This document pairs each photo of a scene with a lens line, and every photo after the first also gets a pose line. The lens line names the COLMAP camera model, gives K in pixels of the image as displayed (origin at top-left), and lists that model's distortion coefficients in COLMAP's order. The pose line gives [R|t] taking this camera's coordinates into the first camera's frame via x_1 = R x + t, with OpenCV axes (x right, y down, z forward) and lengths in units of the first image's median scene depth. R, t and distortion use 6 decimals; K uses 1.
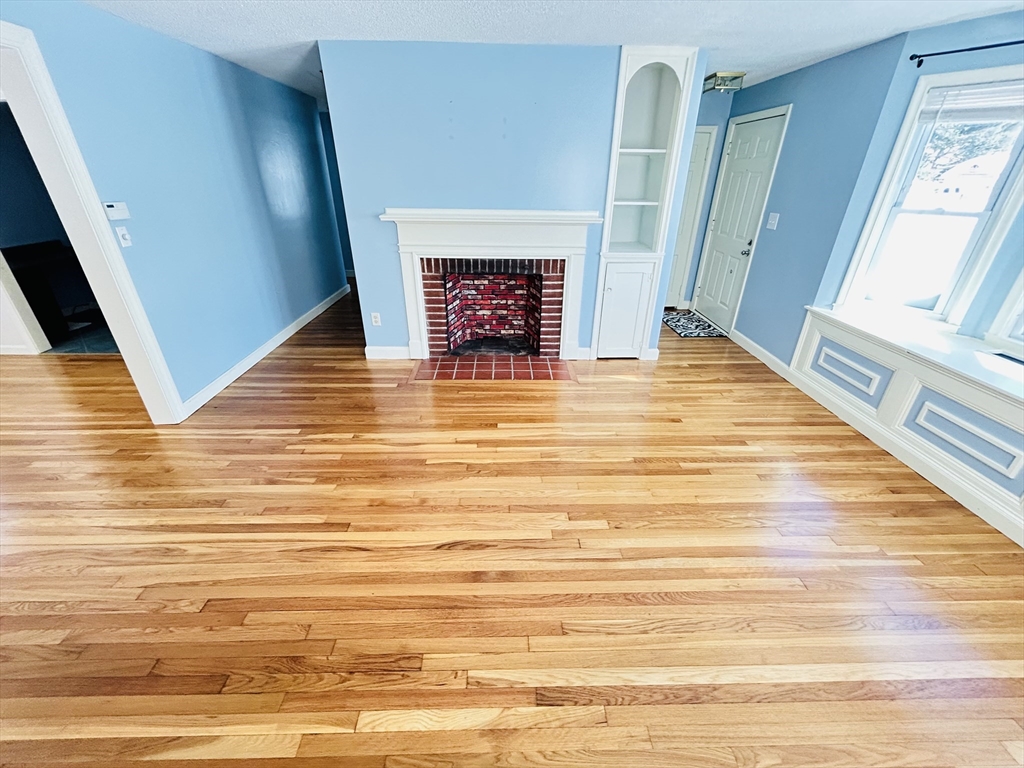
lens RADIAL K [[413.6, 0, 512.0], [0, 413.6, 384.0], [0, 0, 1]] dist [-0.003671, 0.005380]
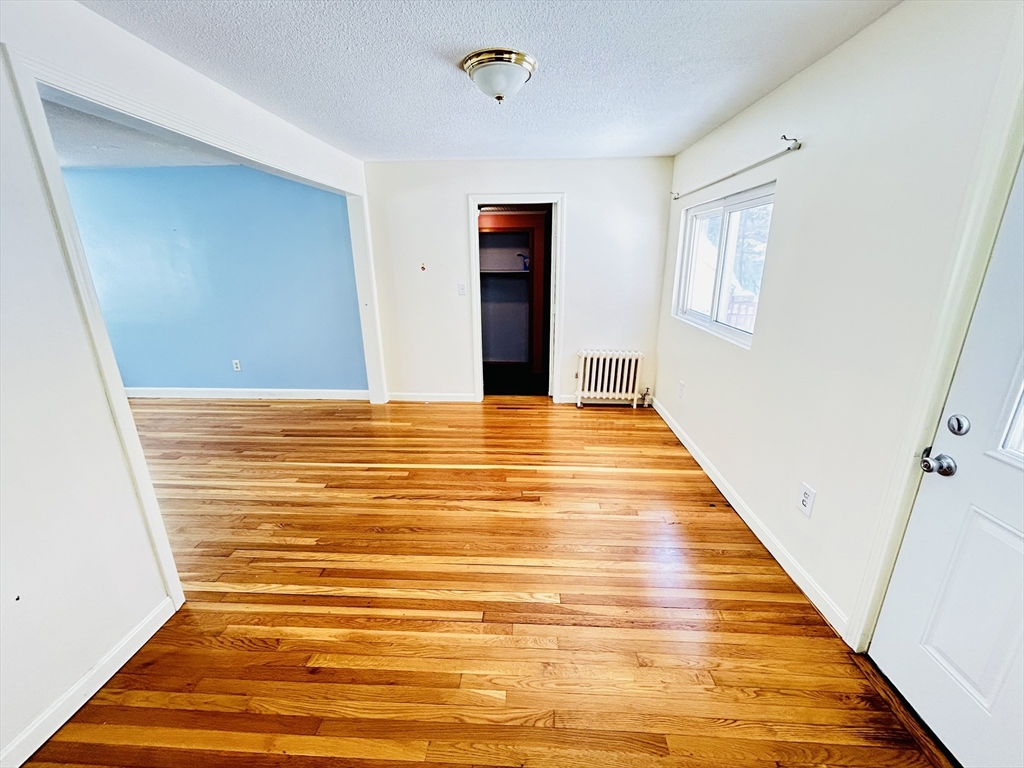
lens RADIAL K [[413.6, 0, 512.0], [0, 413.6, 384.0], [0, 0, 1]] dist [-0.003671, 0.005380]
pose [[-0.997029, -0.025057, 0.072834, -1.152784], [0.032548, 0.719964, 0.693248, -0.485964], [-0.069808, 0.693559, -0.717010, 0.964986]]
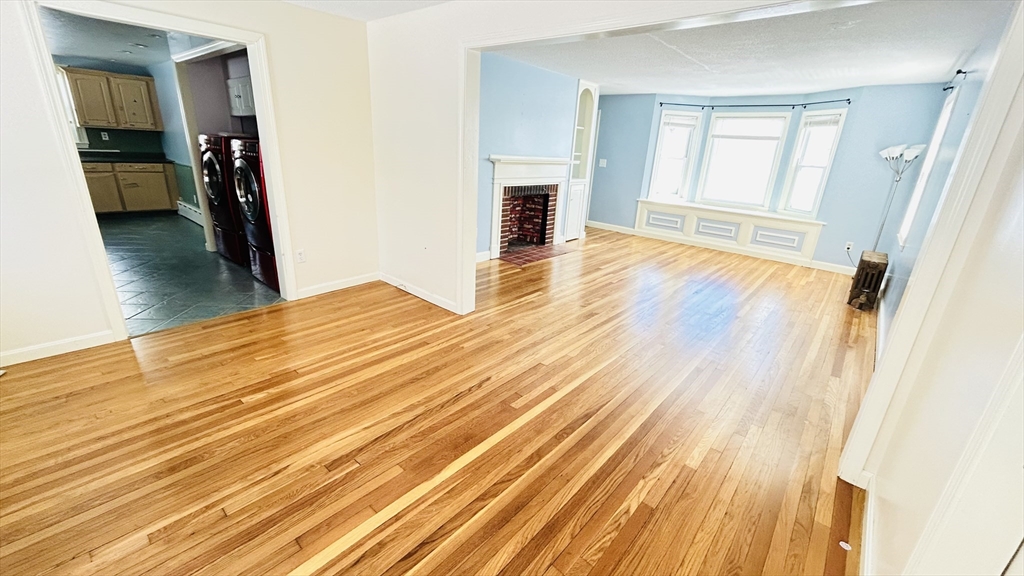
lens RADIAL K [[411.8, 0, 512.0], [0, 411.8, 288.0], [0, 0, 1]] dist [0.006706, -0.000072]
pose [[0.673814, -0.217521, 0.706158, -1.315772], [0.291657, 0.956384, 0.016301, 0.033073], [-0.678904, 0.194972, 0.707867, -0.013821]]
